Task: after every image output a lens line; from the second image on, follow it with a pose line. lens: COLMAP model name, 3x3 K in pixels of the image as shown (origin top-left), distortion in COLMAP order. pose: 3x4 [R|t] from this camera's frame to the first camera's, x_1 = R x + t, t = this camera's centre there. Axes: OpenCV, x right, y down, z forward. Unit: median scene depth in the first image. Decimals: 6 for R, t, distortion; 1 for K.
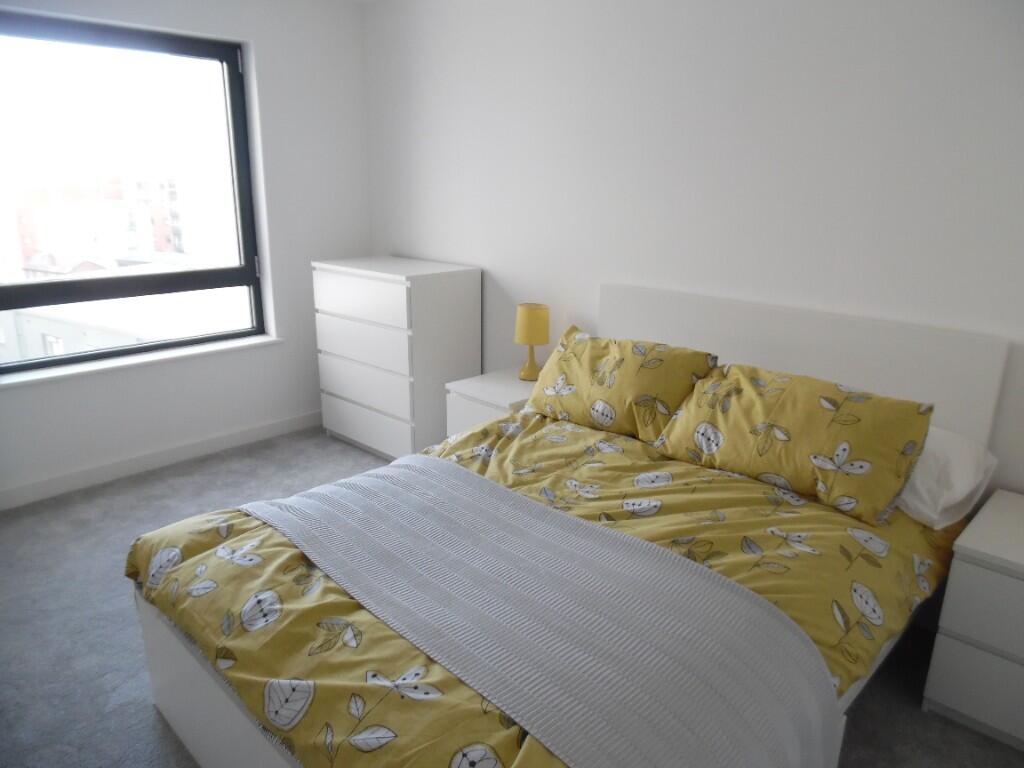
lens RADIAL K [[709.8, 0, 512.0], [0, 709.8, 384.0], [0, 0, 1]] dist [-0.011387, -0.002023]
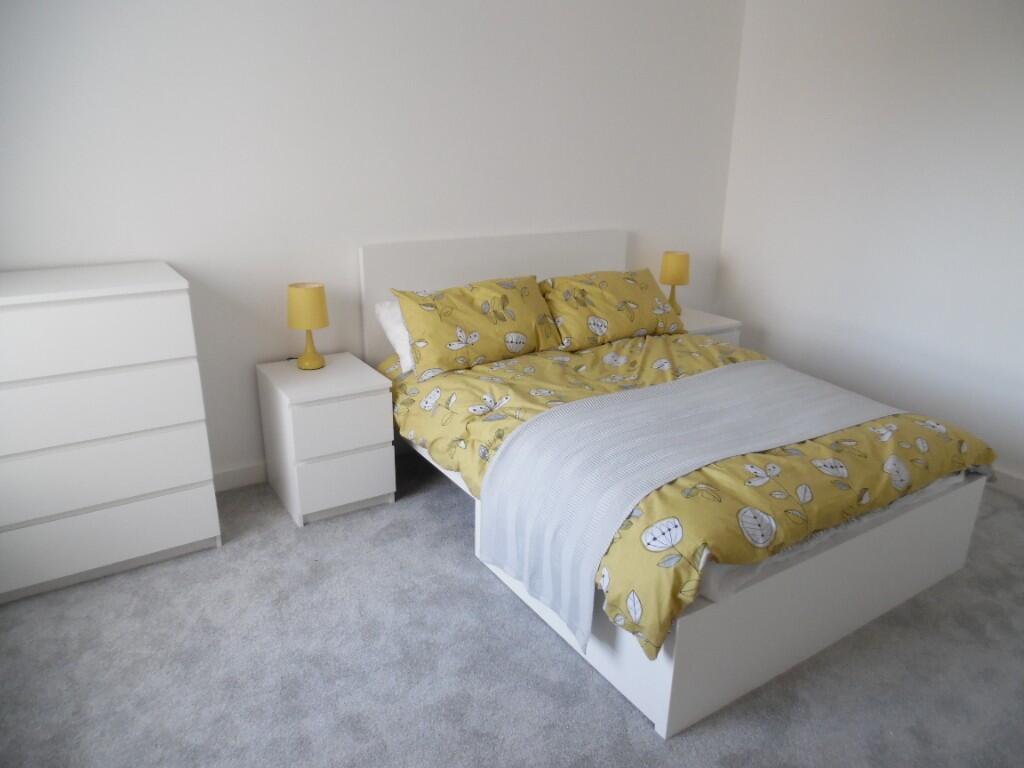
lens RADIAL K [[709.8, 0, 512.0], [0, 709.8, 384.0], [0, 0, 1]] dist [-0.011387, -0.002023]
pose [[0.217901, -0.315561, 0.923548, -1.081677], [0.261460, 0.930572, 0.256272, -0.217556], [-0.940297, 0.185629, 0.285279, 0.736313]]
